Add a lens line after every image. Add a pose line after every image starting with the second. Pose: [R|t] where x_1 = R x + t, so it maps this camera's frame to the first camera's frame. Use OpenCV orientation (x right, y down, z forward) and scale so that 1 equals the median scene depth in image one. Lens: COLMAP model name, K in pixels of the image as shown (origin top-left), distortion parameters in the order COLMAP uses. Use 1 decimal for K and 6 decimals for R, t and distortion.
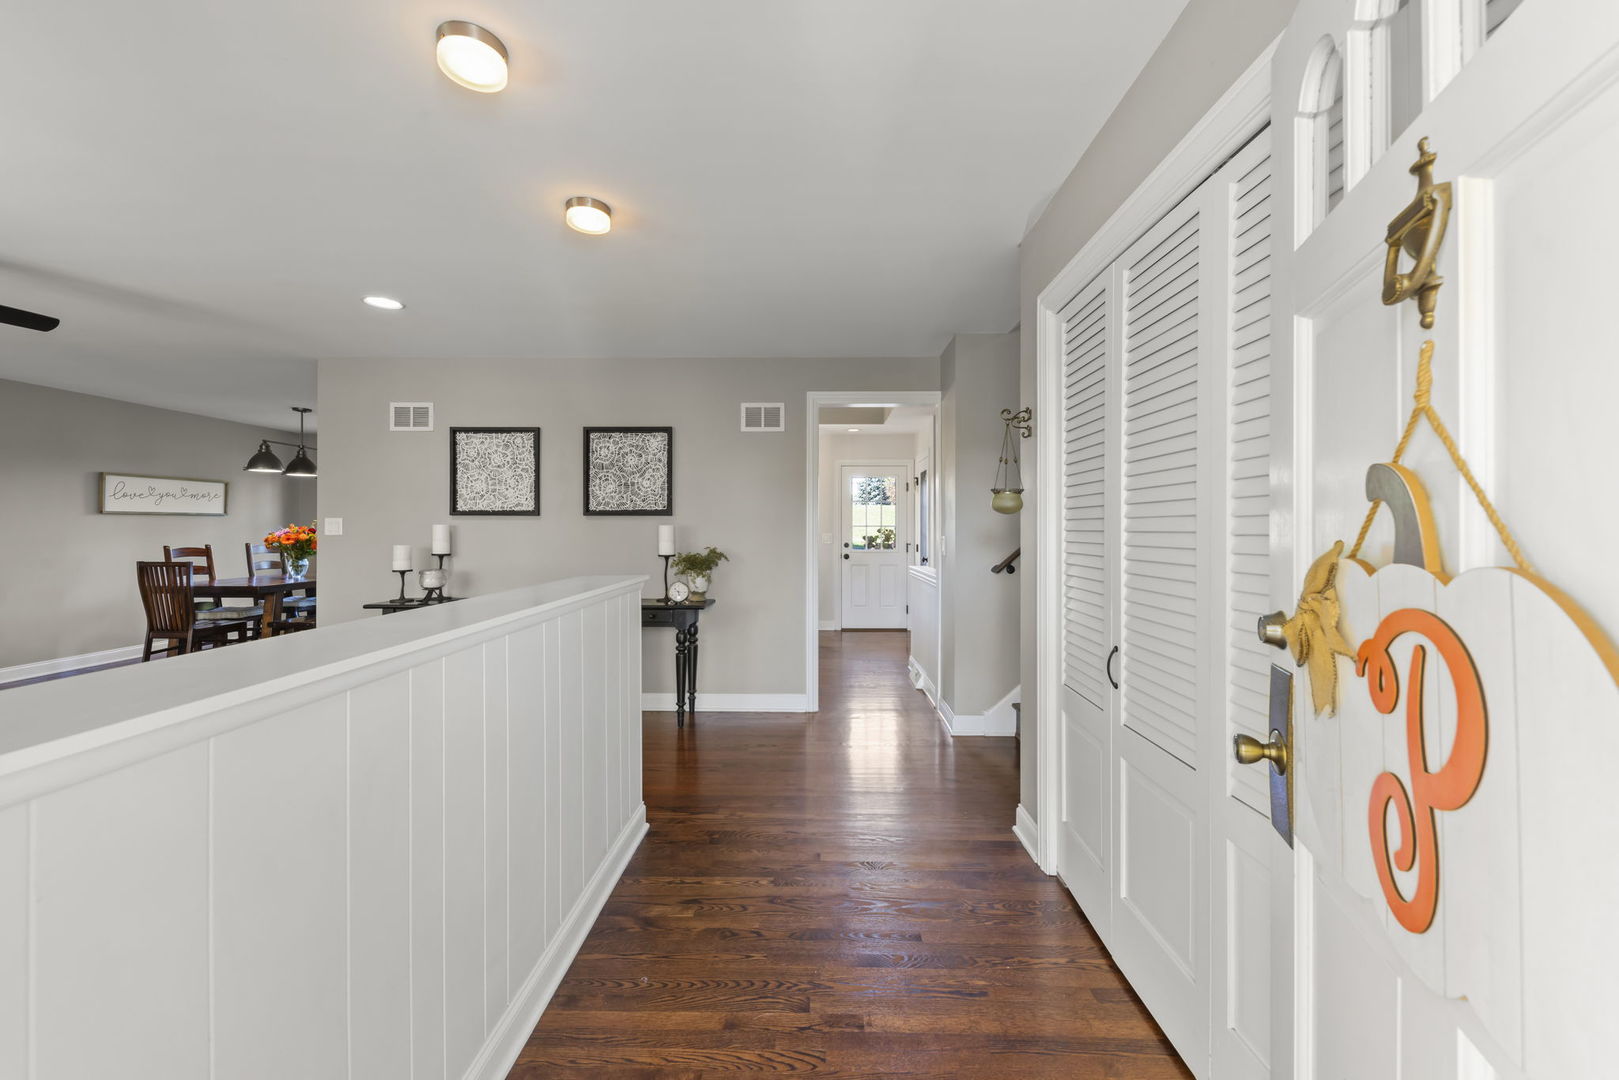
lens RADIAL K [[629.5, 0, 810.7], [0, 629.5, 532.4], [0, 0, 1]] dist [0.001461, -0.000232]
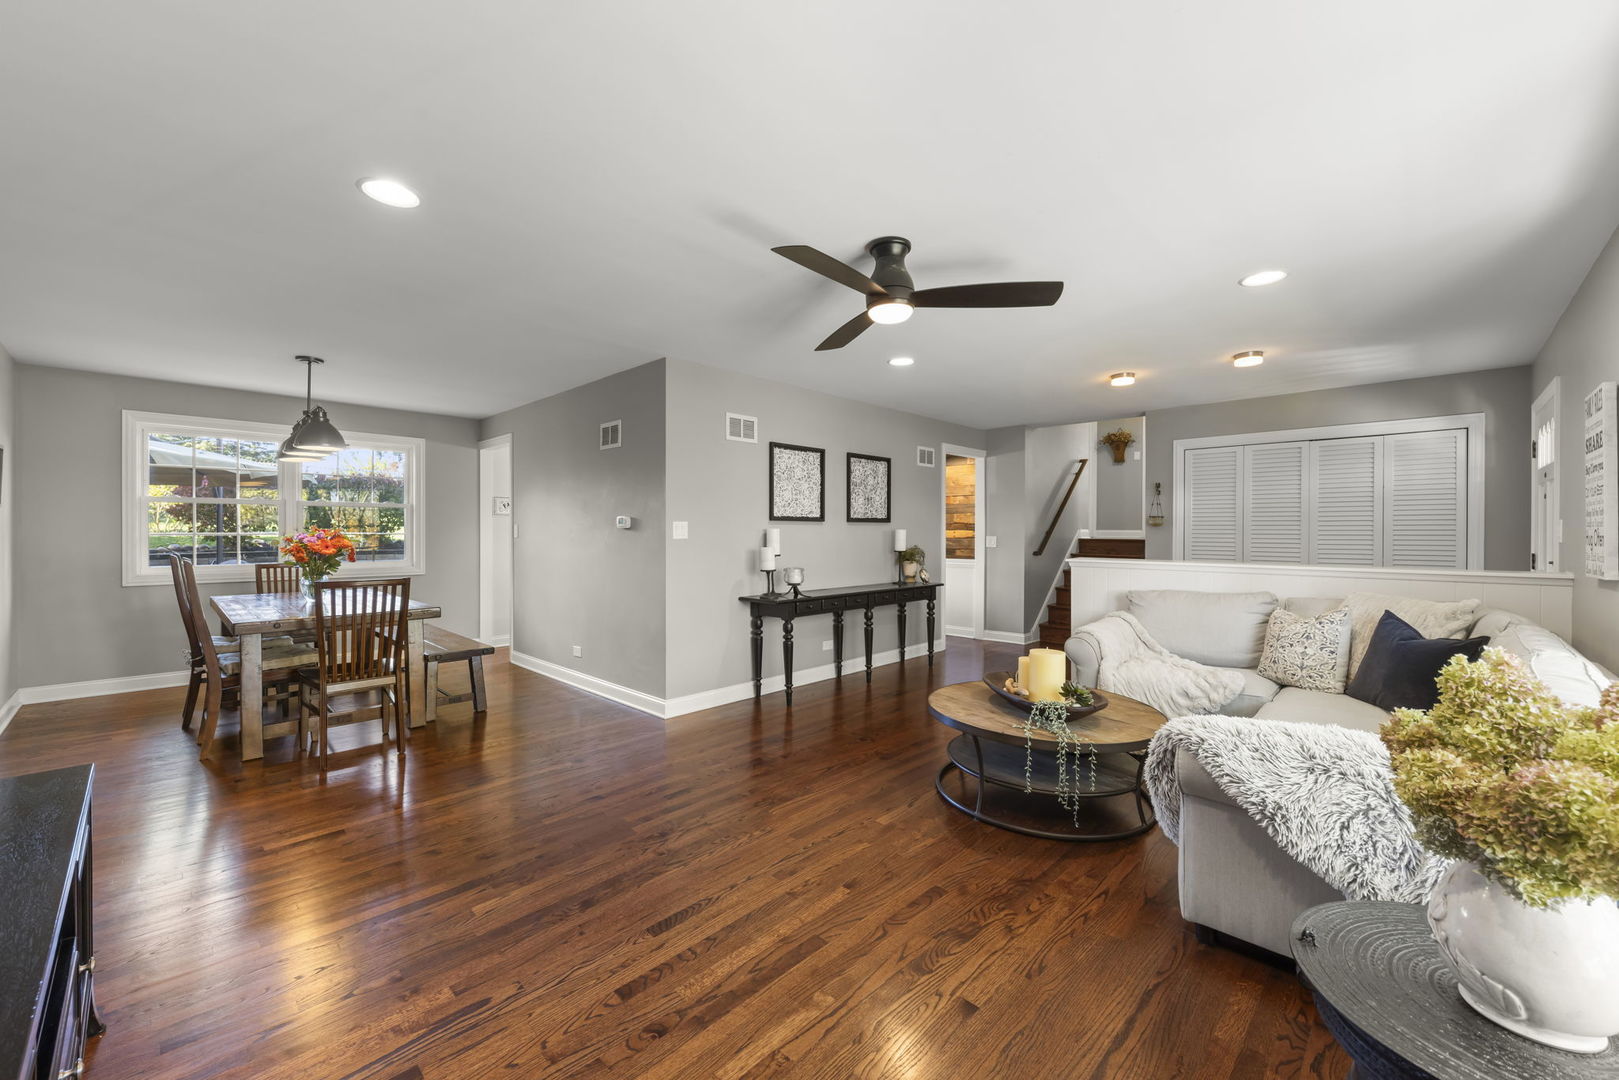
lens RADIAL K [[629.5, 0, 810.7], [0, 629.5, 532.4], [0, 0, 1]] dist [0.001461, -0.000232]
pose [[0.686660, -0.001686, 0.726977, -1.334734], [0.002048, 0.999998, 0.000385, -0.006154], [-0.726976, 0.001224, 0.686662, 0.179337]]
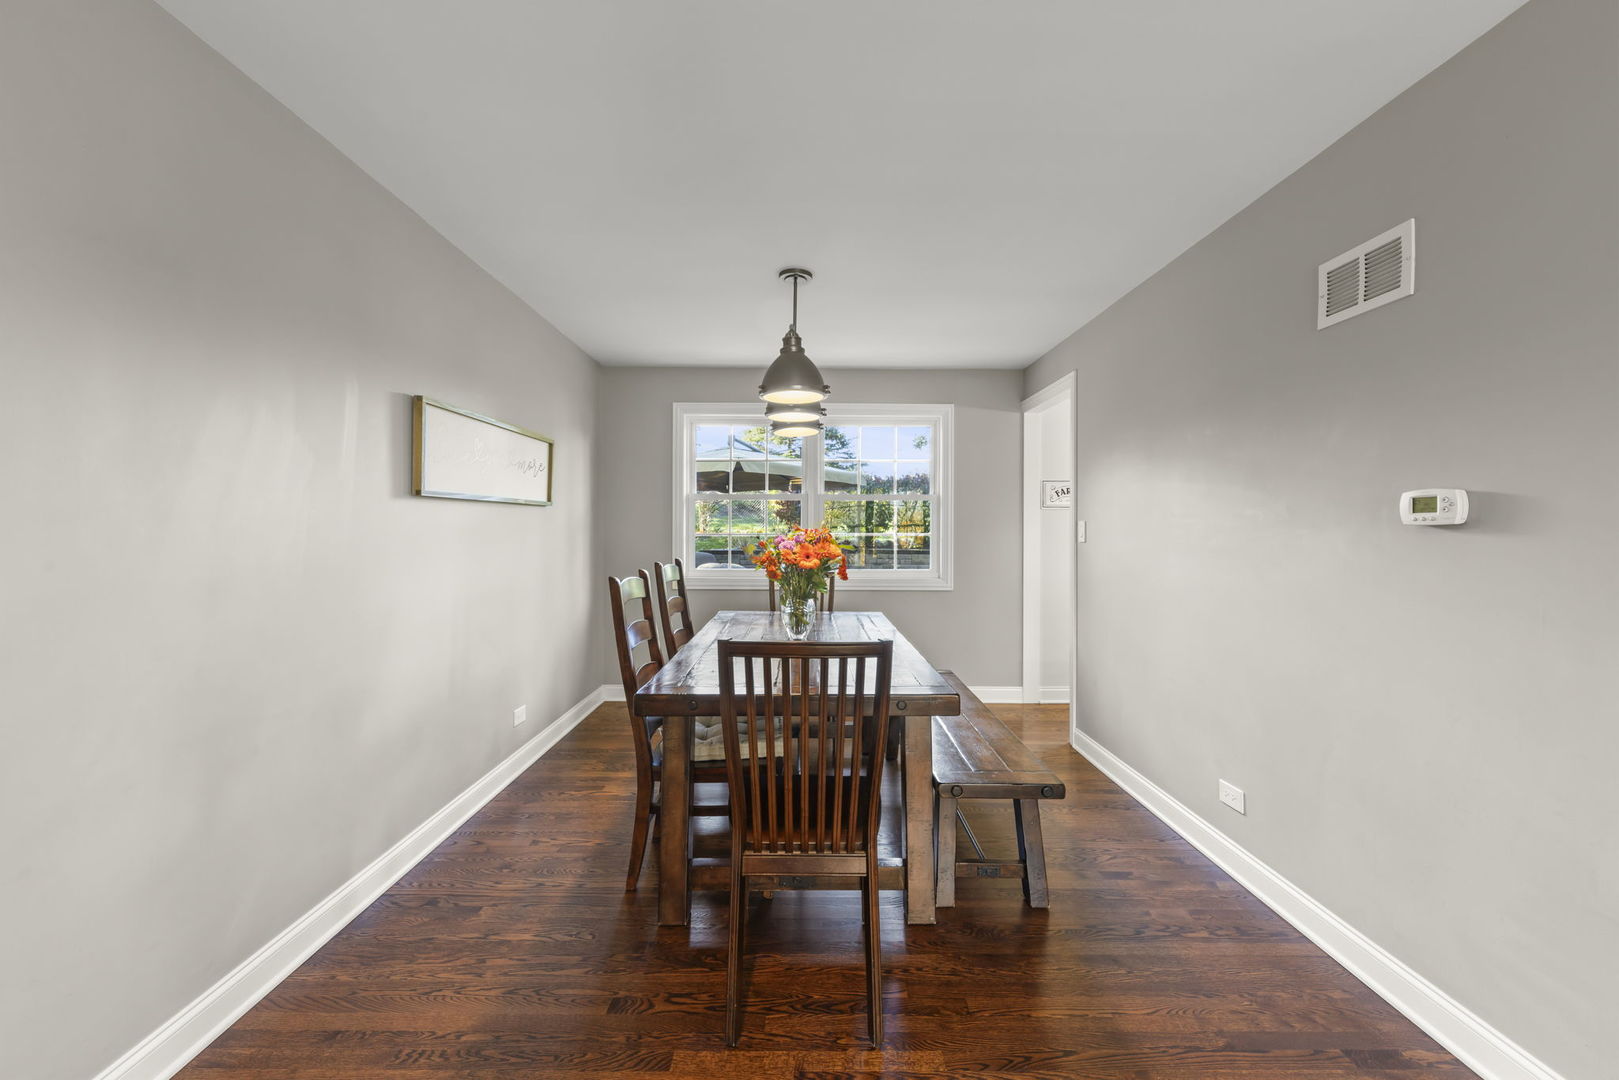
lens RADIAL K [[629.5, 0, 810.7], [0, 629.5, 532.4], [0, 0, 1]] dist [0.001461, -0.000232]
pose [[0.999811, 0.002367, 0.019277, -1.152581], [-0.002351, 0.999997, -0.000862, -0.007986], [-0.019279, 0.000817, 0.999814, 0.762525]]
